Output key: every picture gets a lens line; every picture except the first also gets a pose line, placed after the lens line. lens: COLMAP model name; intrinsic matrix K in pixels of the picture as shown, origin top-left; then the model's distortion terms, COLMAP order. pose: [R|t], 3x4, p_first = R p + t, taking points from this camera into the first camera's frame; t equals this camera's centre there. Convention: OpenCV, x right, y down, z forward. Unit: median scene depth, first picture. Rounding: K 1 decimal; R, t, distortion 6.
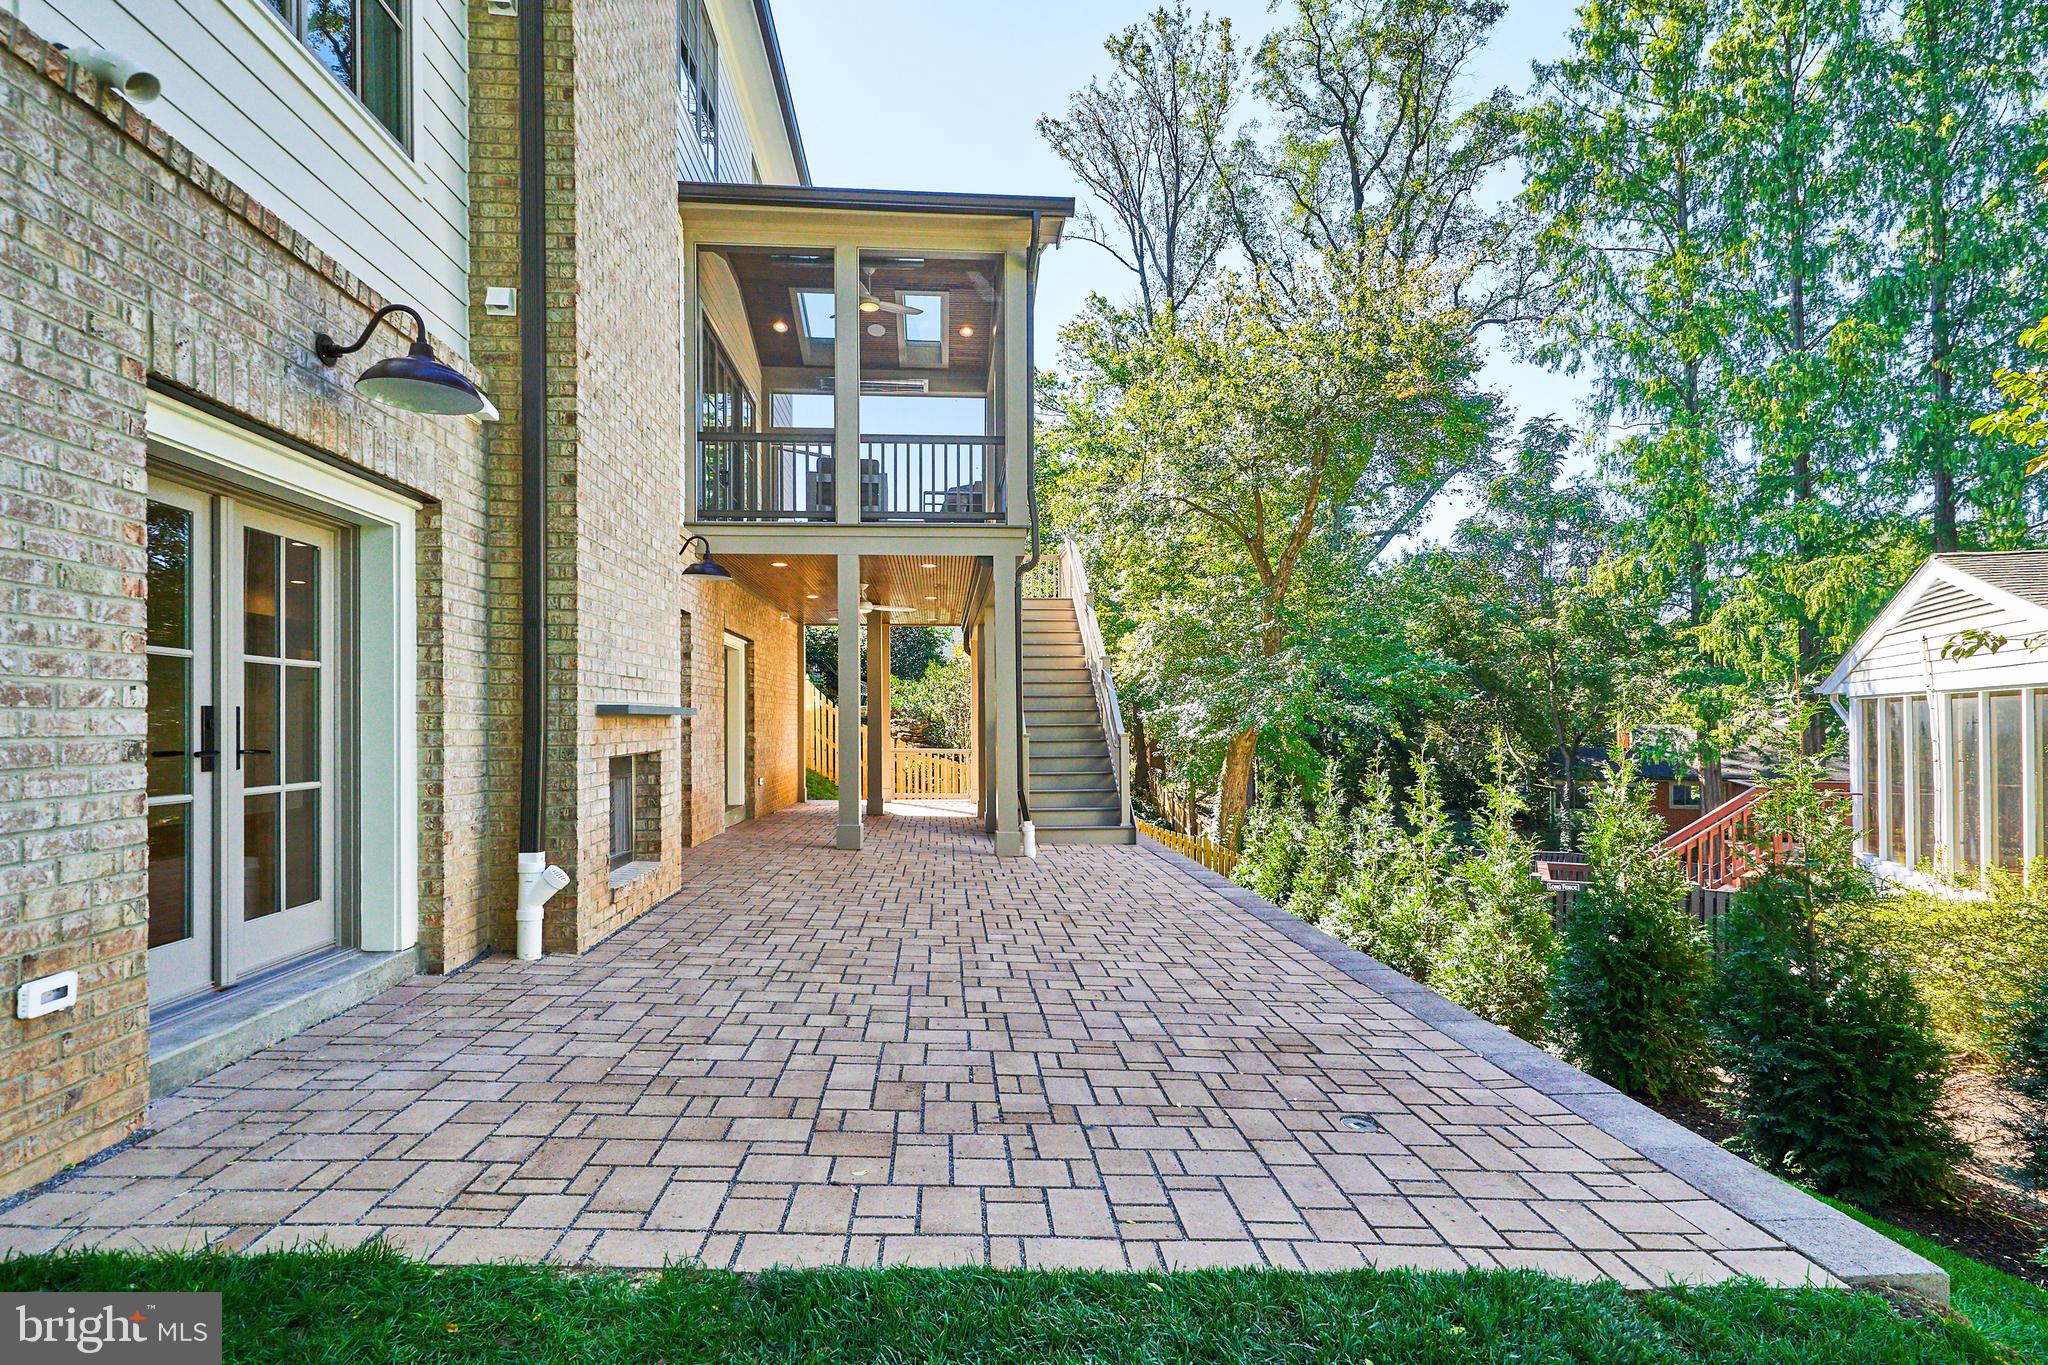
lens RADIAL K [[1175.0, 0, 1023.0], [0, 1175.0, 739.6], [0, 0, 1]] dist [-0.001663, 0.000103]
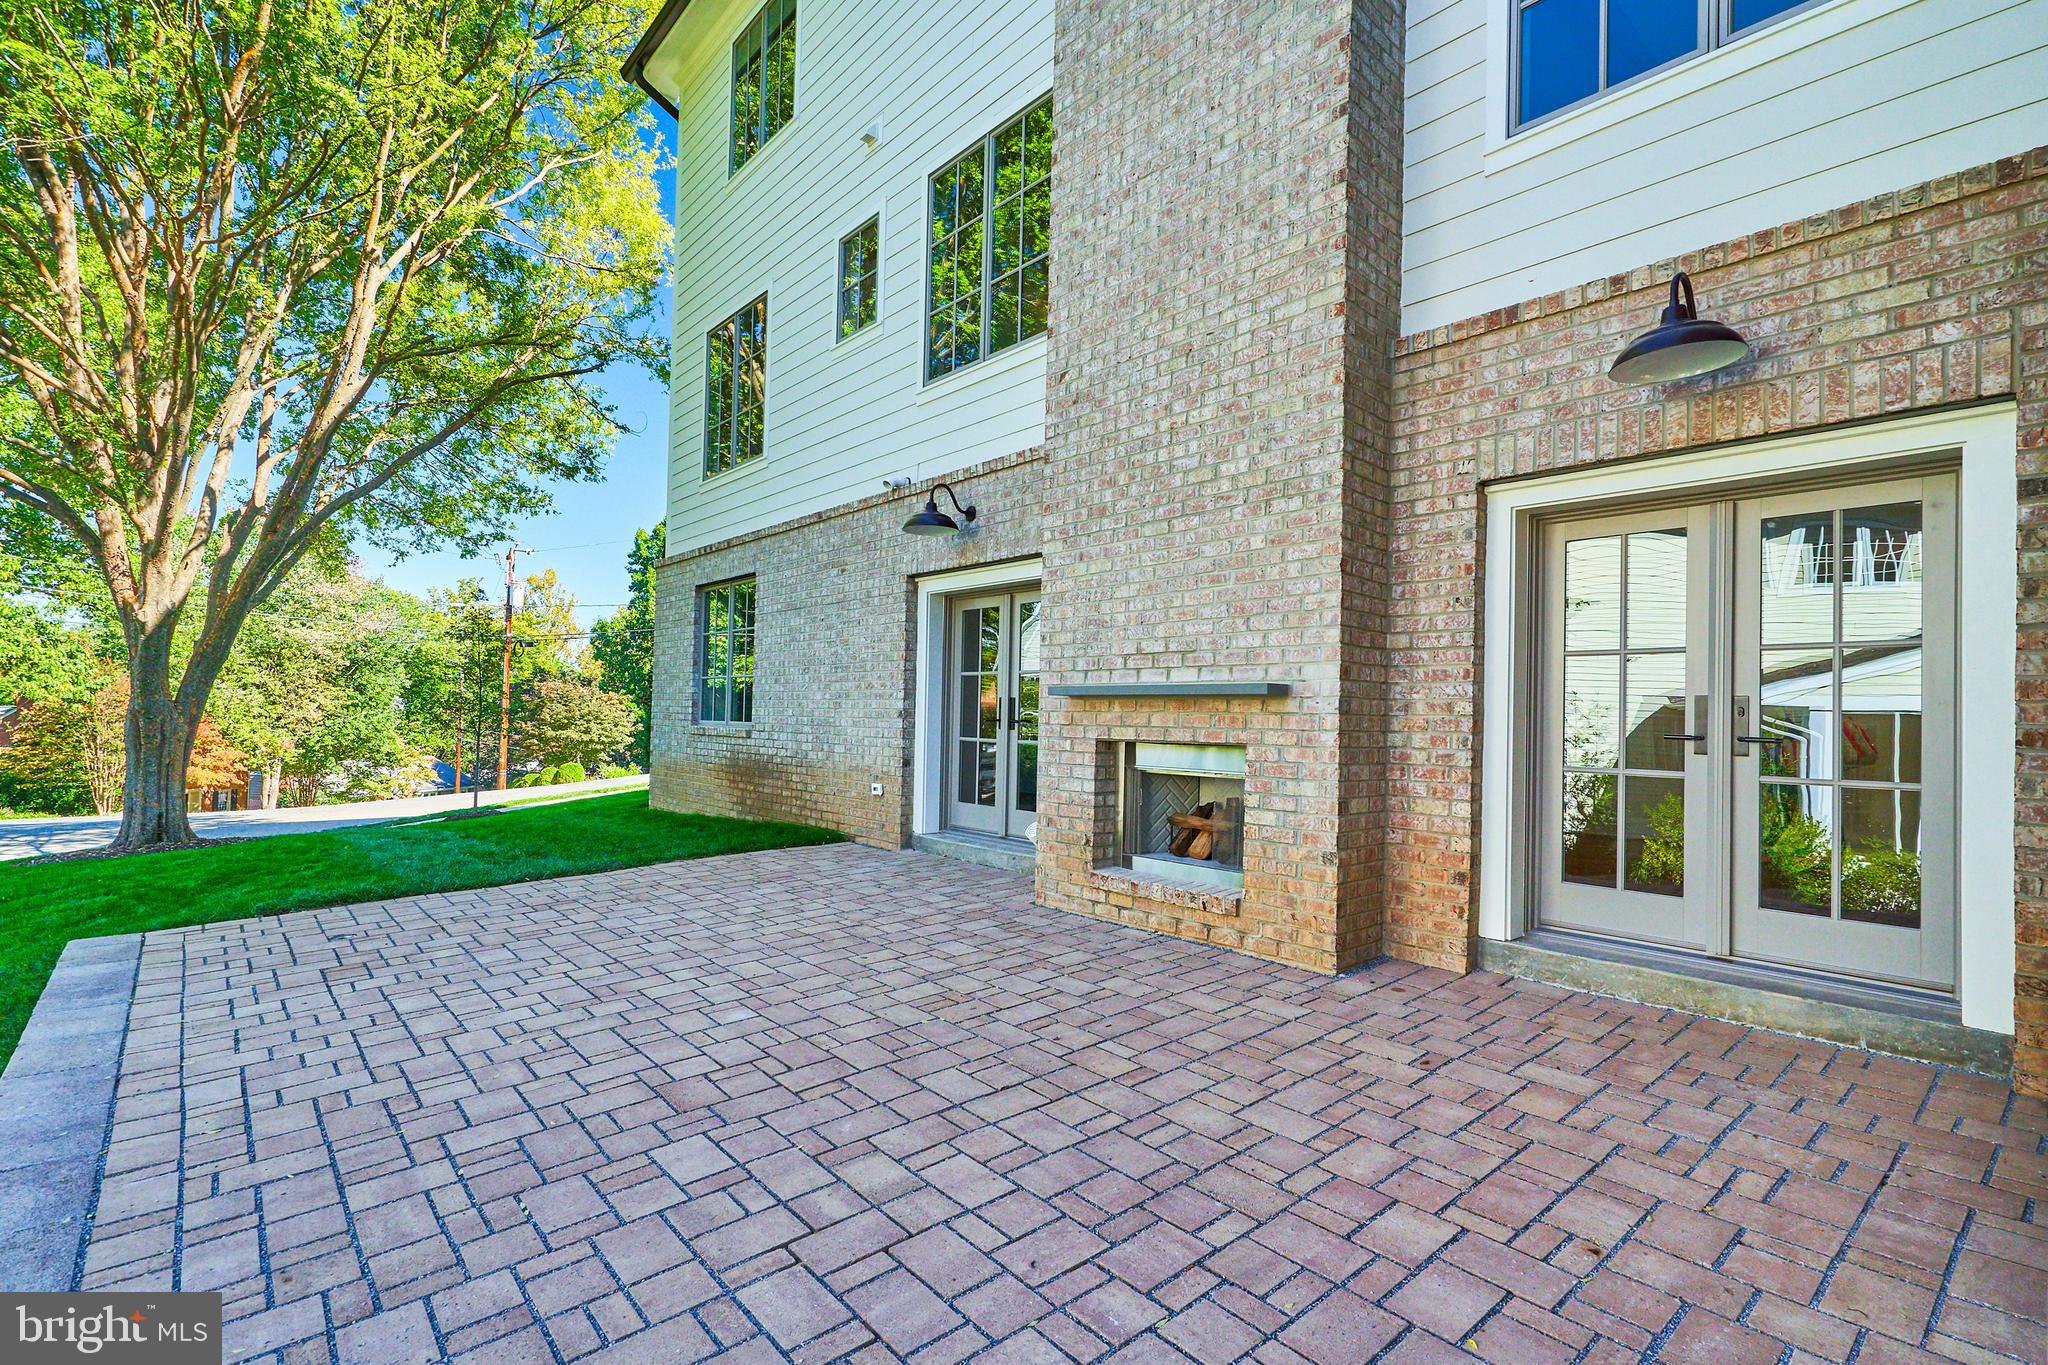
lens RADIAL K [[925.1, 0, 1024.0], [0, 925.1, 682.5], [0, 0, 1]] dist [0.000724, 0.000340]
pose [[-0.798114, -0.020451, -0.602159, 0.228774], [-0.010684, 0.999747, -0.019794, -0.017349], [0.602412, -0.009365, -0.798130, 2.004494]]
